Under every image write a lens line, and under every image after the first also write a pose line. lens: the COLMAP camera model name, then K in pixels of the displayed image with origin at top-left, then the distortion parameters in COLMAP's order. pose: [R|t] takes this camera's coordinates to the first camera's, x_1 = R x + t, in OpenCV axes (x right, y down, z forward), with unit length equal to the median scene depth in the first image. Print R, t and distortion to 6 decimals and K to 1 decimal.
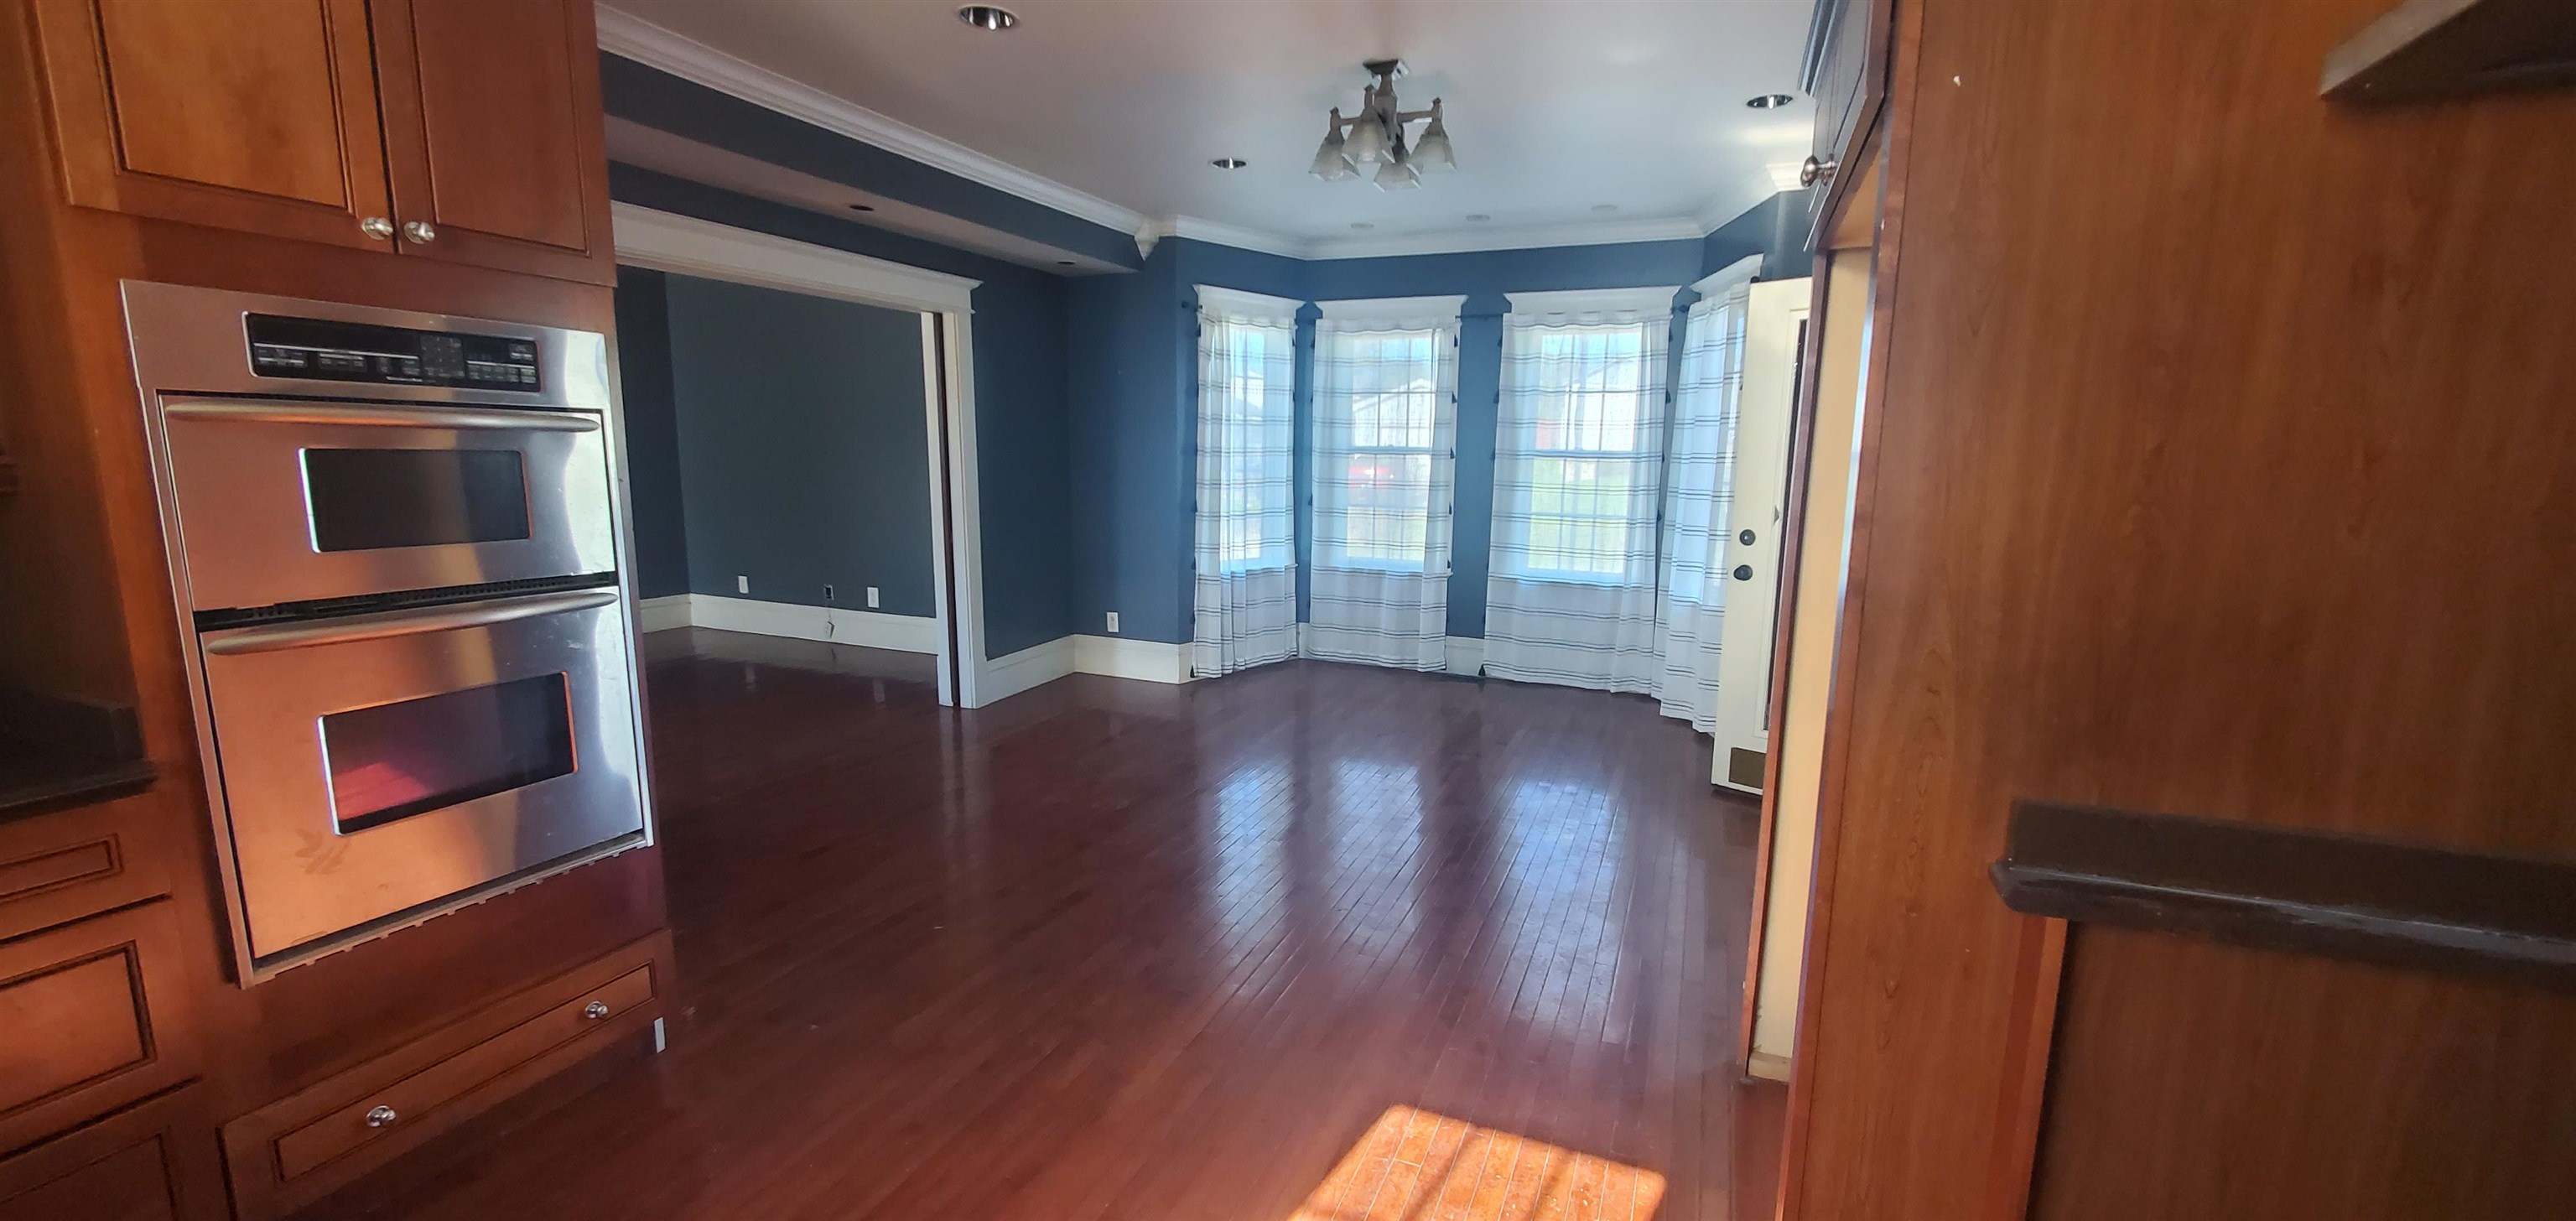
lens RADIAL K [[1022.3, 0, 1288.0], [0, 1022.3, 610.5], [0, 0, 1]] dist [0.000377, 0.000006]
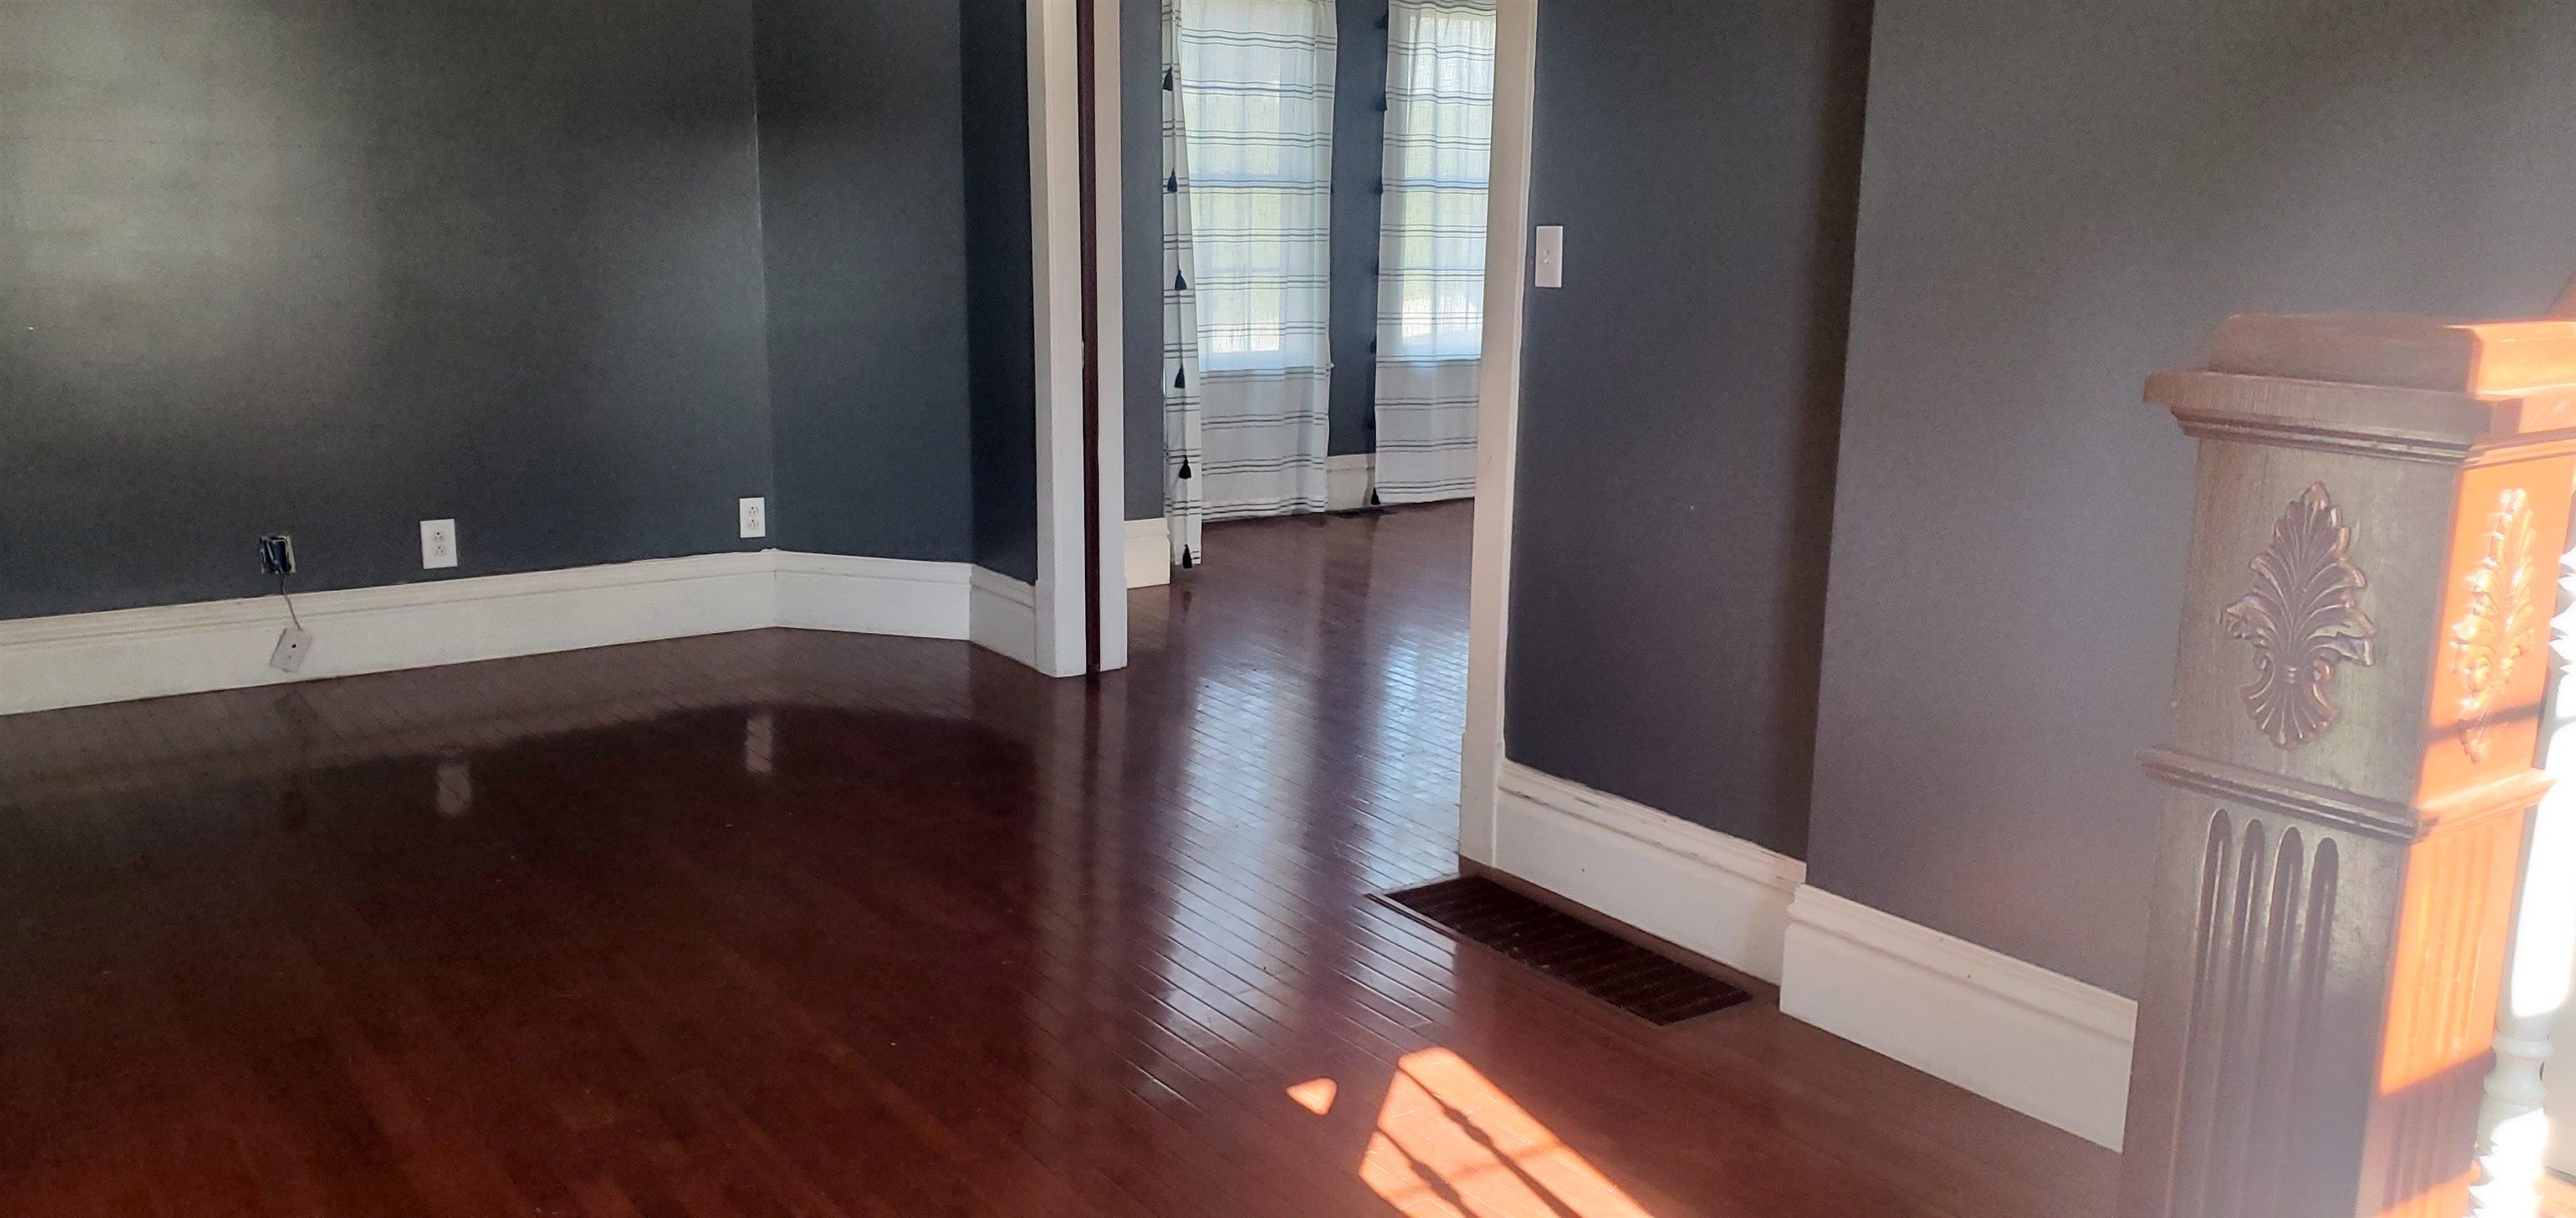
lens RADIAL K [[1940.0, 0, 1281.4], [0, 1940.0, 651.0], [0, 0, 1]] dist [0.077419, -0.001286]
pose [[0.501198, -0.197425, 0.842511, -0.994368], [0.135325, 0.979529, 0.149029, -0.046027], [-0.854686, 0.039319, 0.517654, 0.359645]]
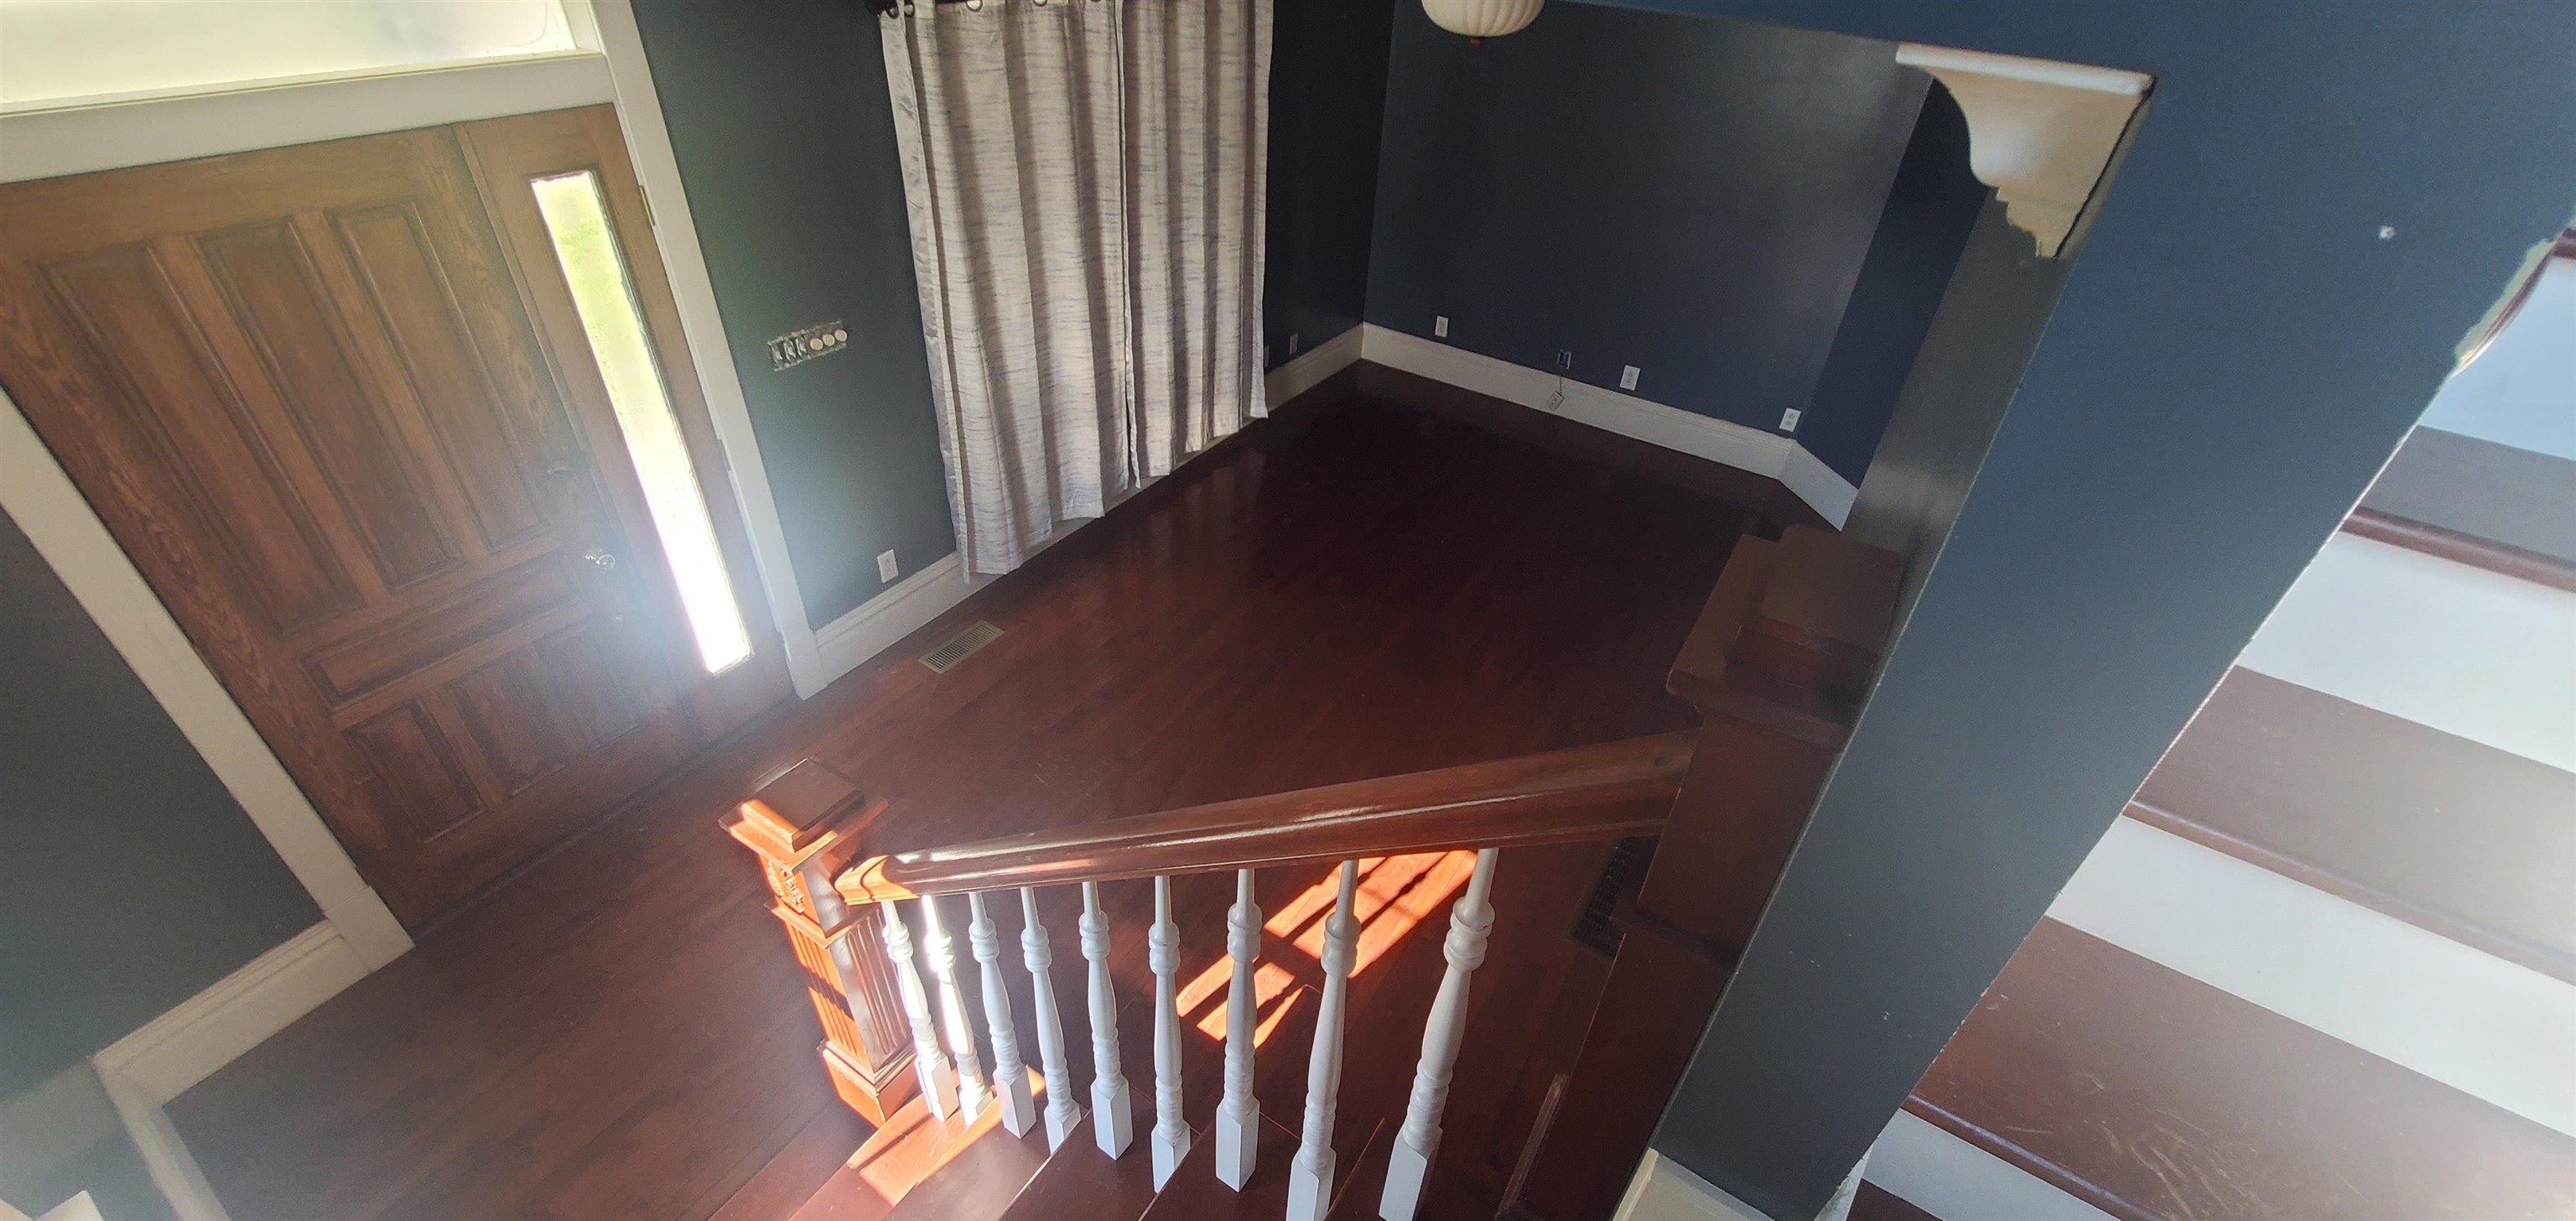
lens RADIAL K [[1022.3, 0, 1288.0], [0, 1022.3, 610.5], [0, 0, 1]] dist [0.000377, 0.000006]
pose [[0.984923, 0.131335, -0.112598, -0.624427], [-0.066490, 0.888273, 0.454477, -0.227973], [0.159706, -0.440138, 0.883613, 0.144278]]
